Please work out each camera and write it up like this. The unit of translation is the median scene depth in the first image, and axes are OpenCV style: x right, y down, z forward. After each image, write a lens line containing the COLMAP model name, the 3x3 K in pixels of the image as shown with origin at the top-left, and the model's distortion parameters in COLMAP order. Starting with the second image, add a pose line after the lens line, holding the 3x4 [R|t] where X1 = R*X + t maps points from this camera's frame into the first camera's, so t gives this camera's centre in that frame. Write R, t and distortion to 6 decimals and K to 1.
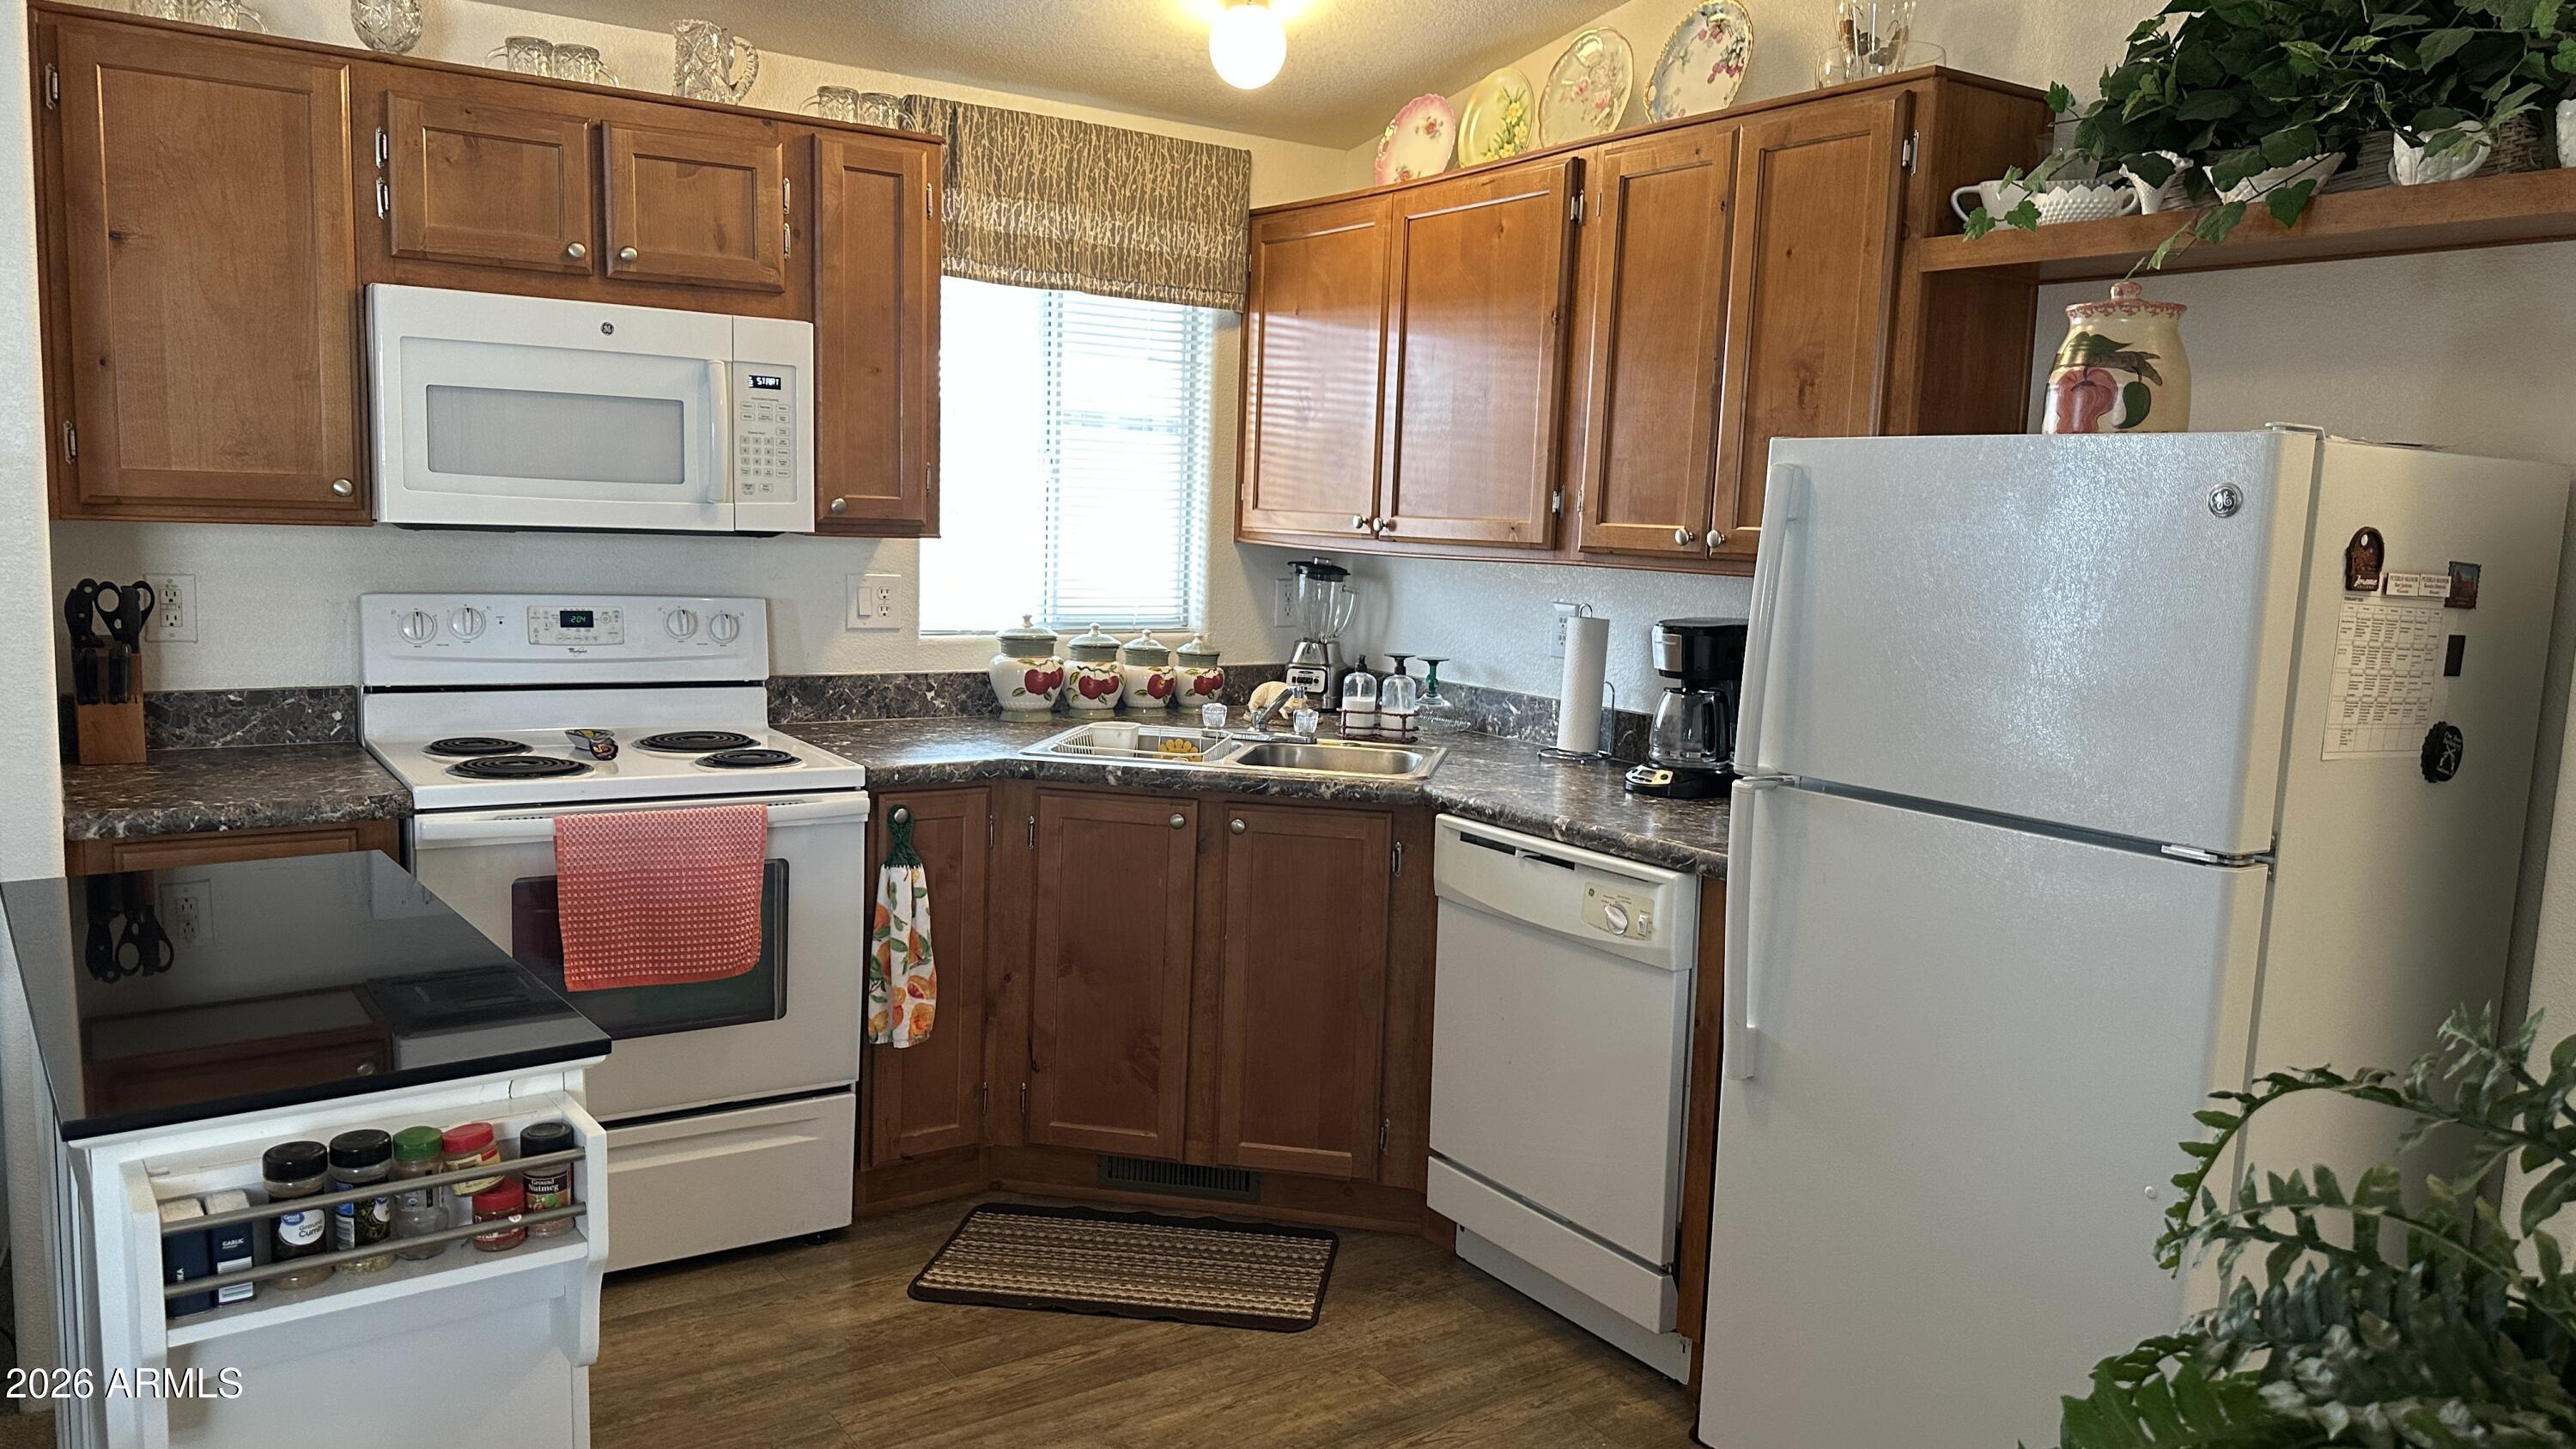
lens RADIAL K [[1814.3, 0, 1279.3], [0, 1814.3, 744.4], [0, 0, 1]] dist [0.070981, -0.097564]
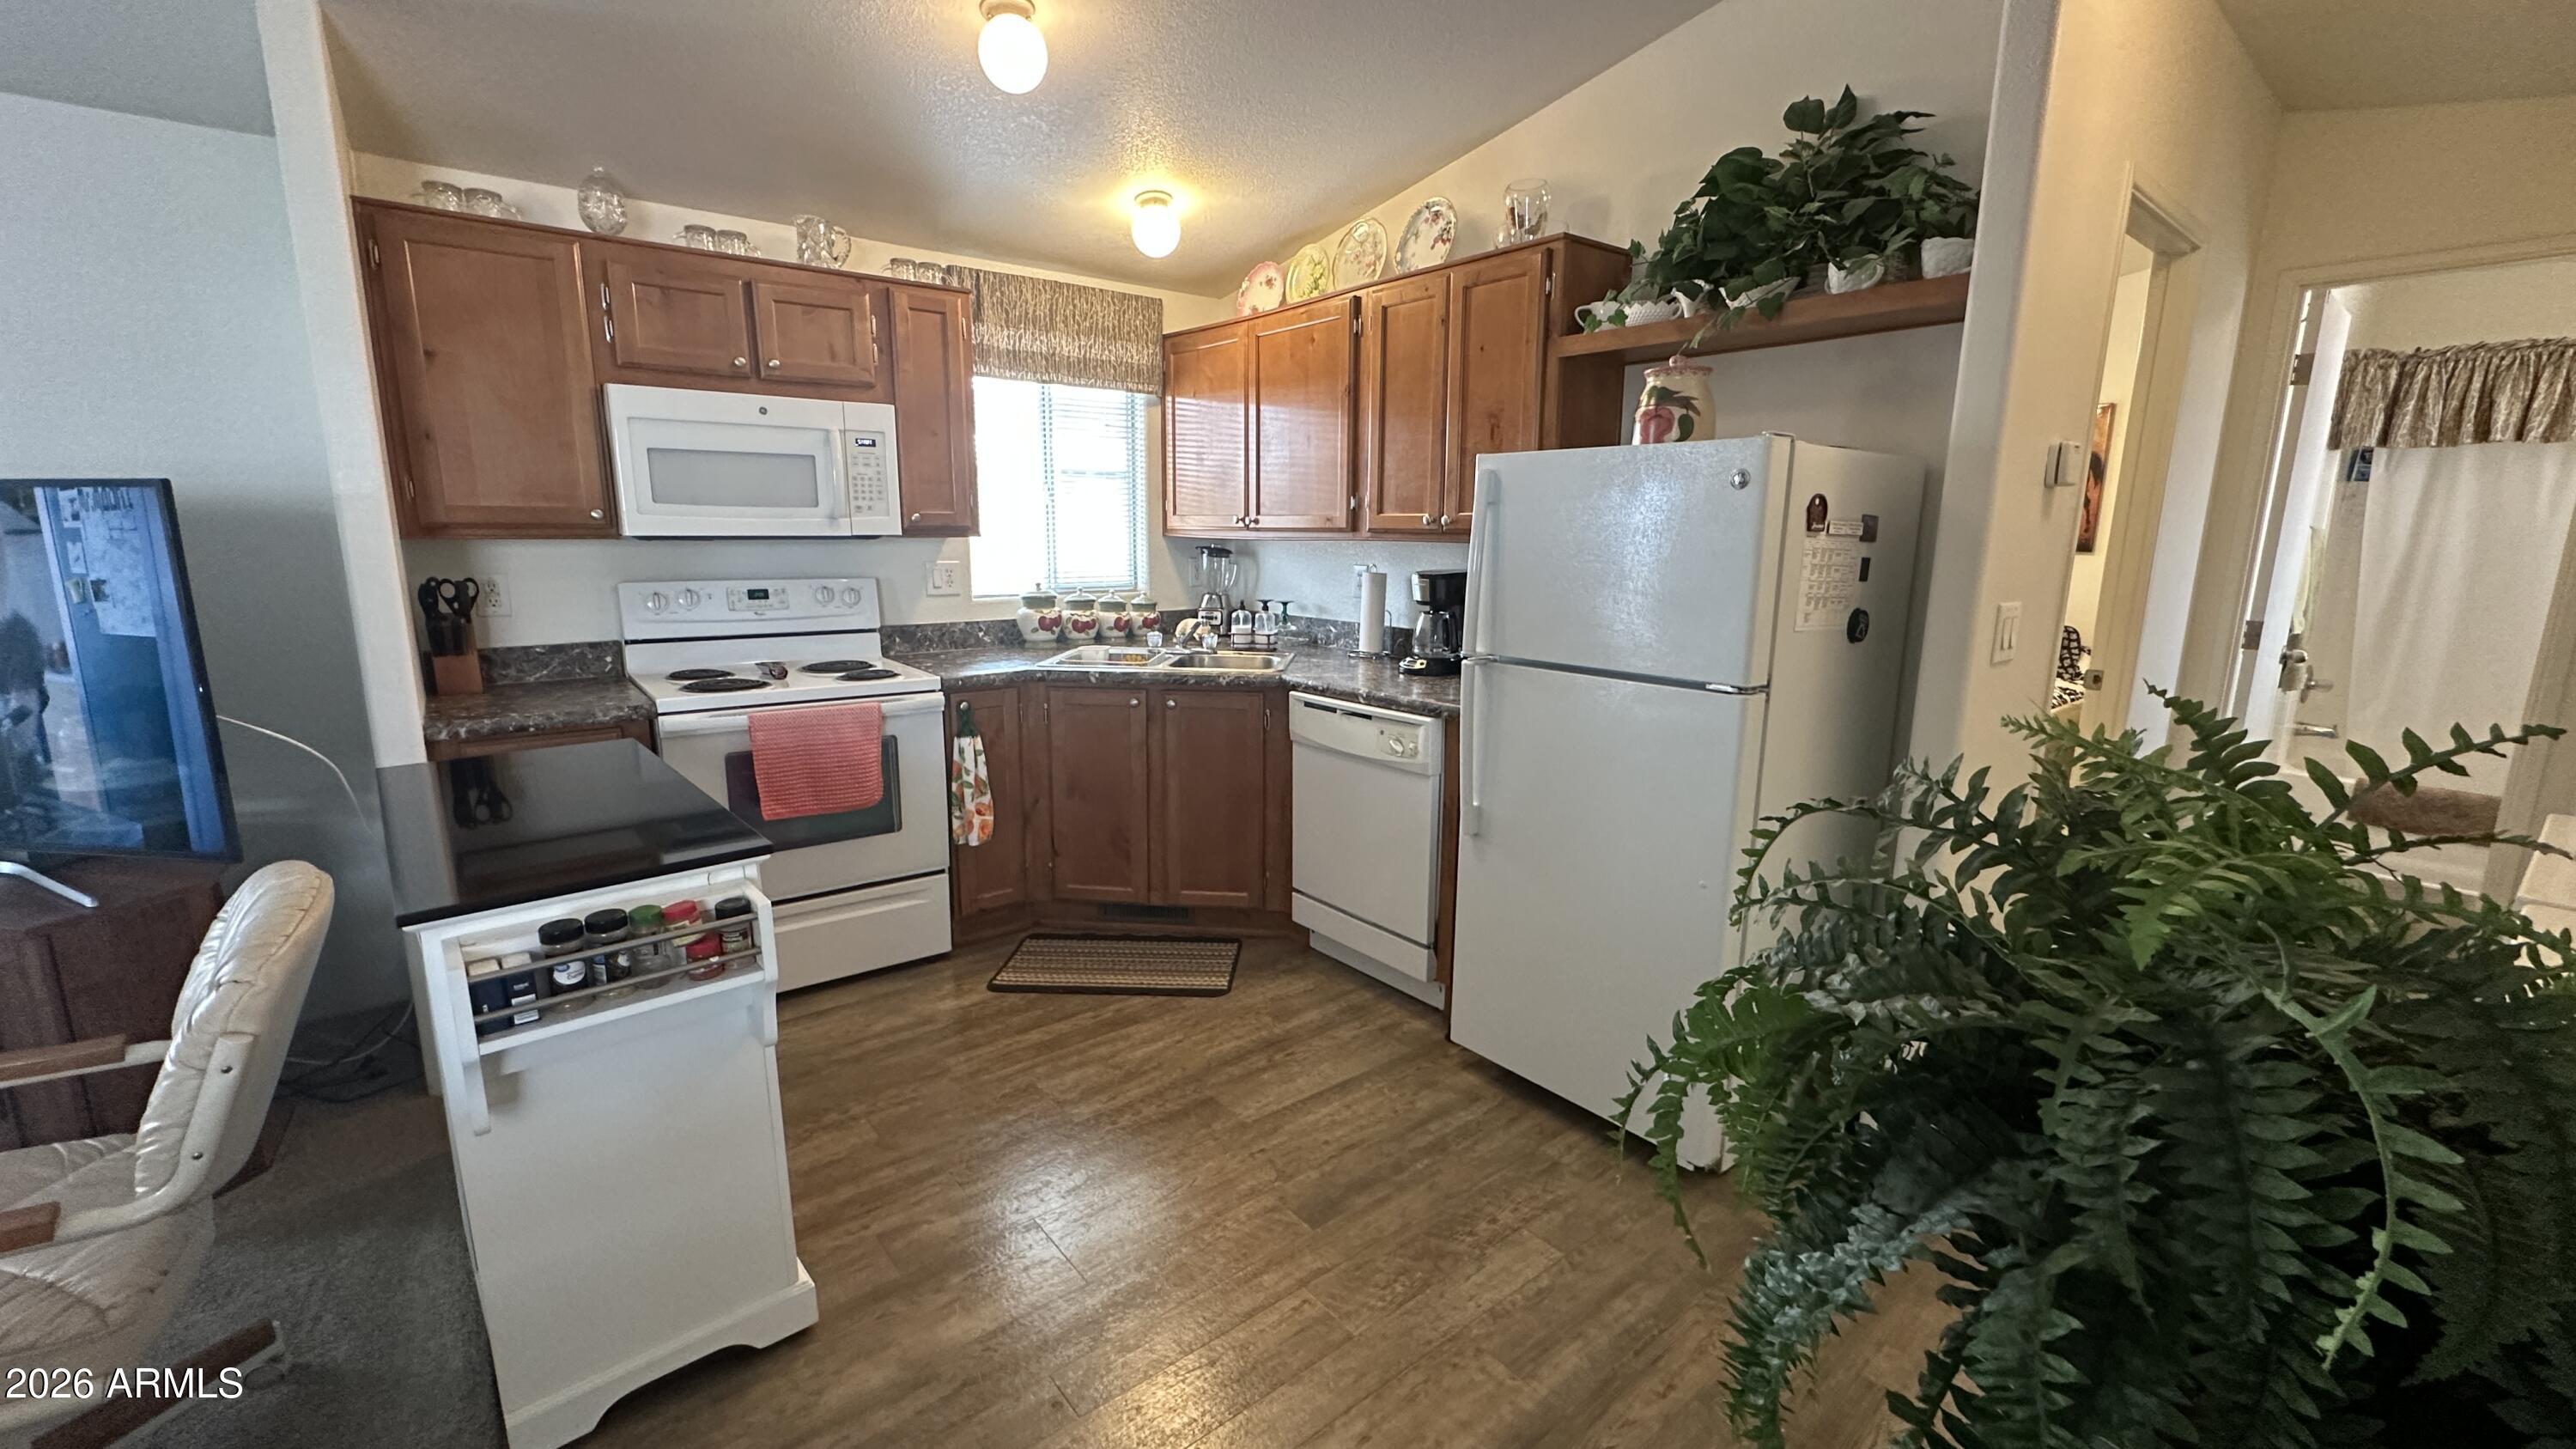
lens RADIAL K [[1034.8, 0, 1287.9], [0, 1034.8, 727.0], [0, 0, 1]] dist [-0.005426, 0.001552]
pose [[0.995663, -0.045404, 0.081204, 0.006852], [0.040400, 0.997243, 0.062243, 0.012913], [-0.083806, -0.058693, 0.994752, 0.046555]]
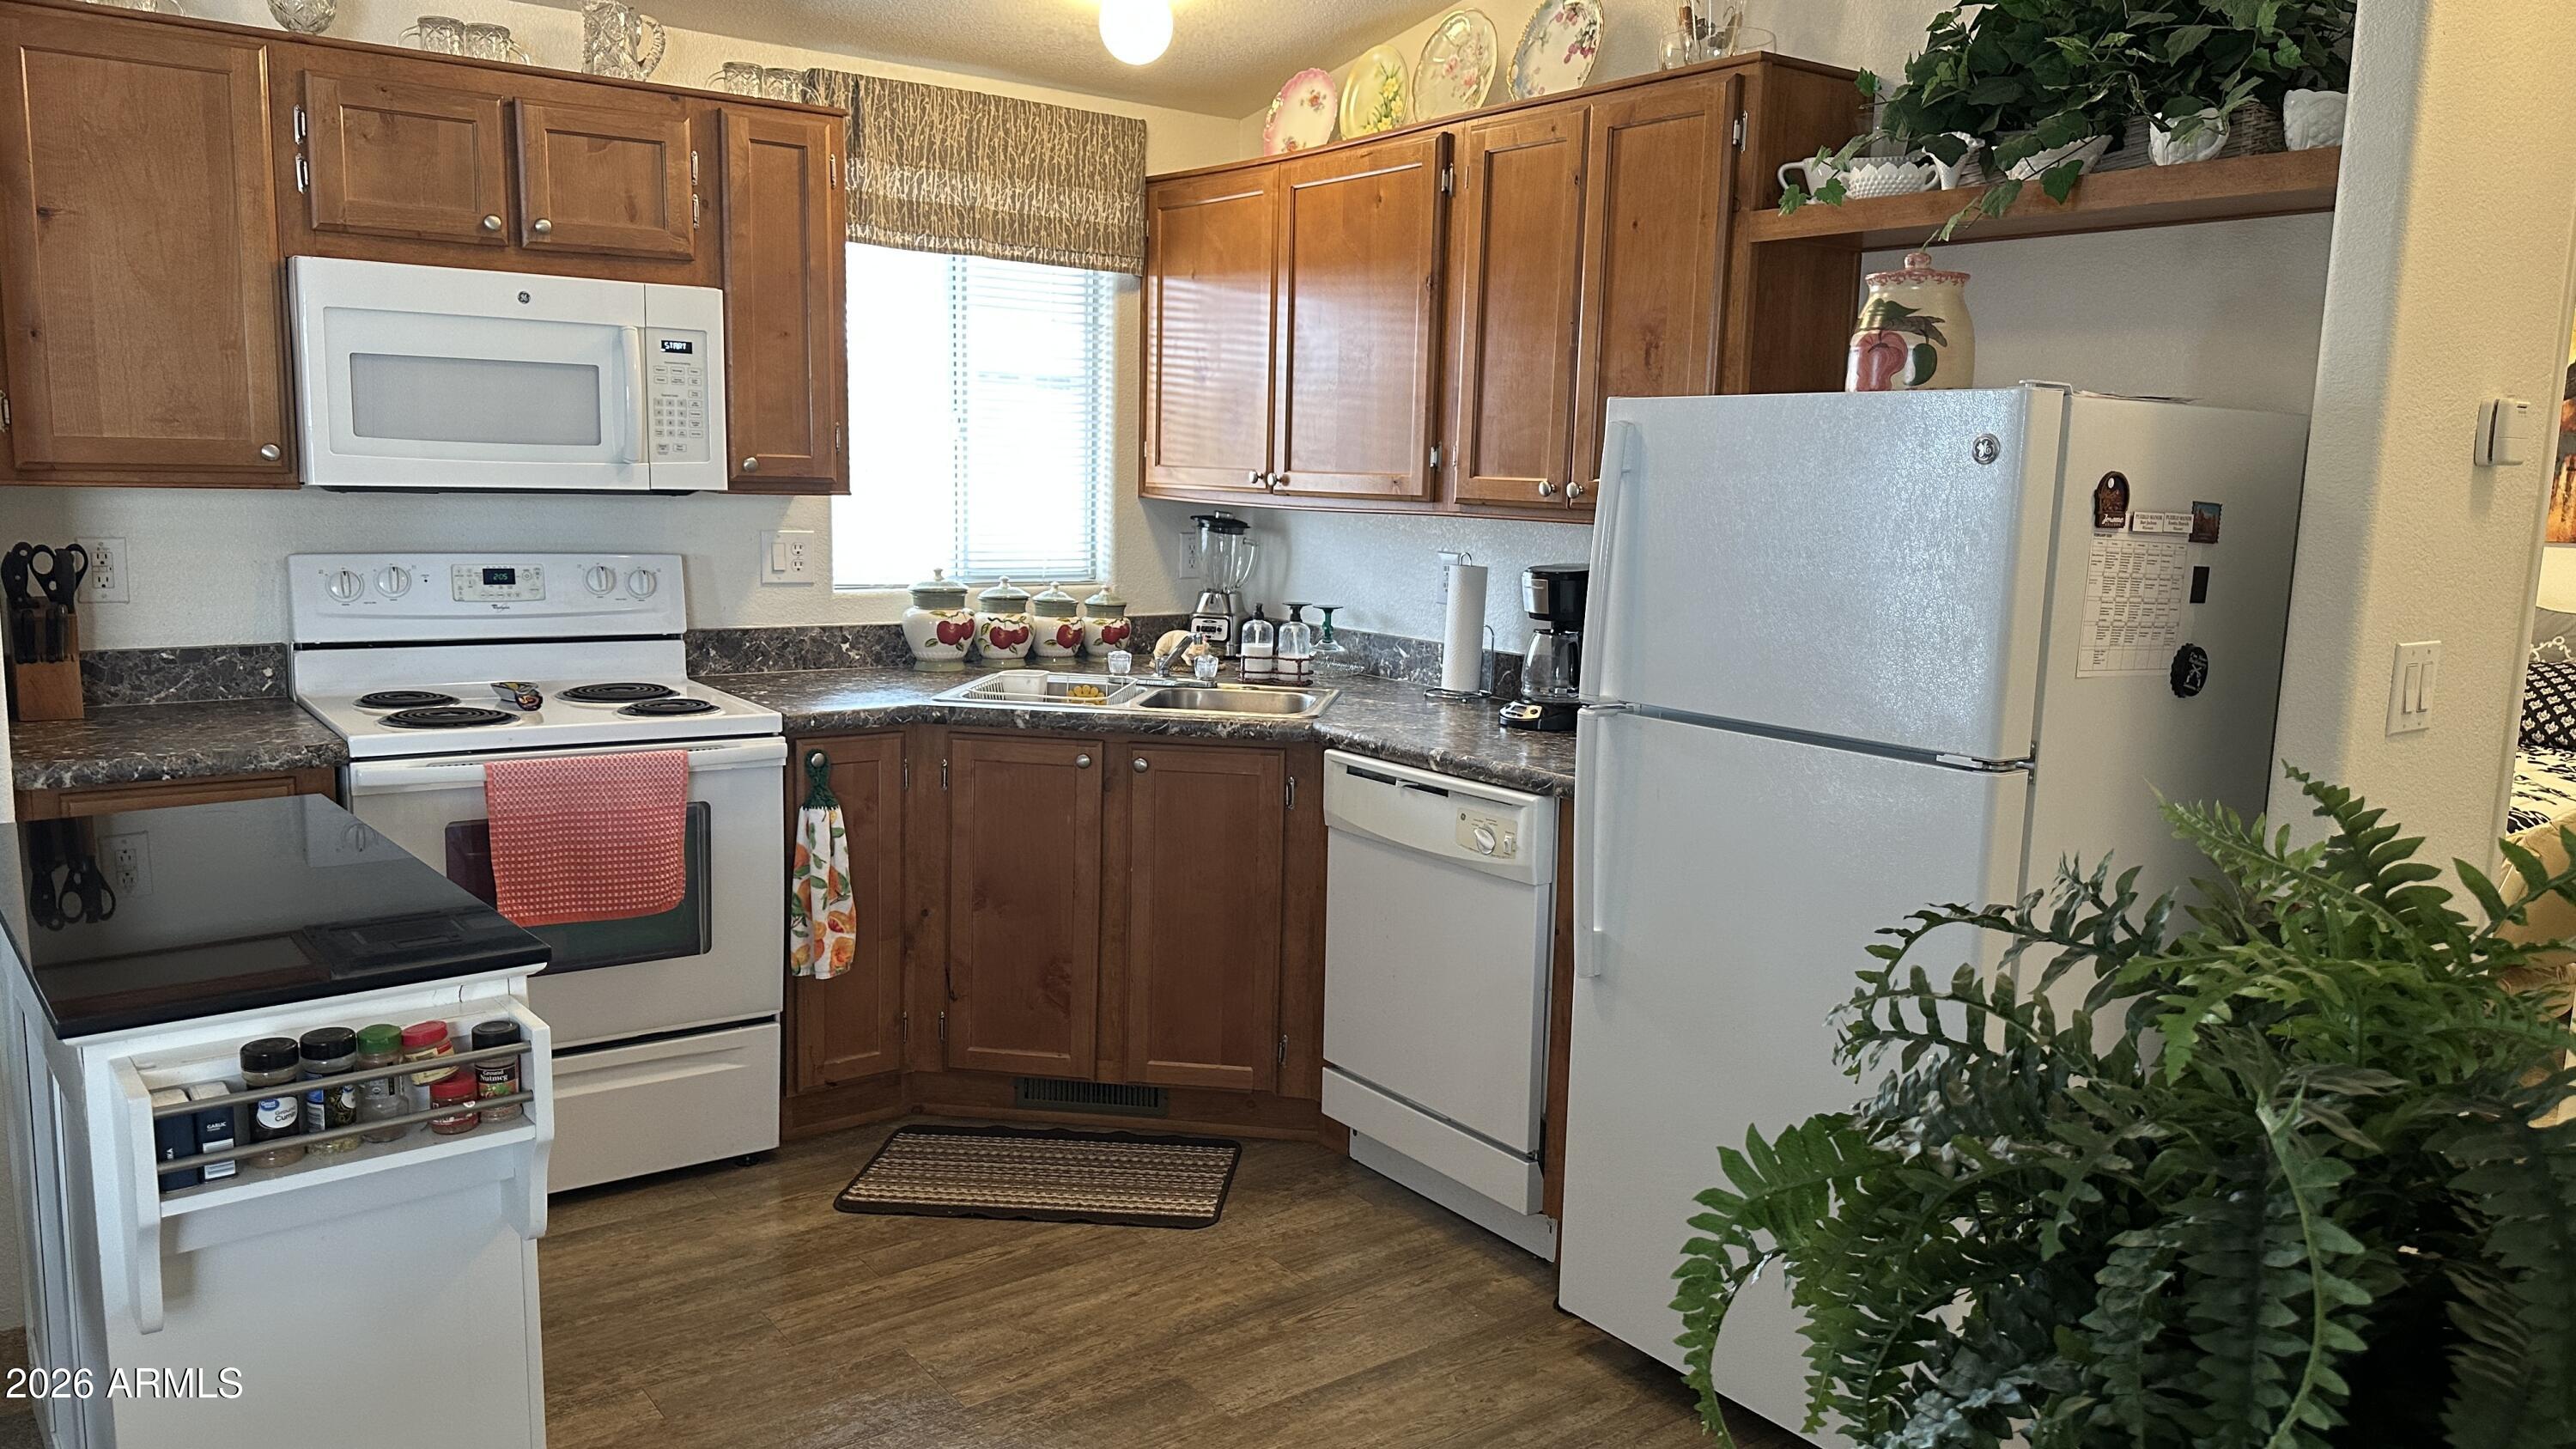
lens RADIAL K [[1814.3, 0, 1299.2], [0, 1814.3, 738.9], [0, 0, 1]] dist [0.070981, -0.097564]
pose [[0.998663, -0.016547, 0.048970, 0.021266], [0.015537, 0.999660, 0.020917, 0.010545], [-0.049299, -0.020128, 0.998581, -0.076722]]
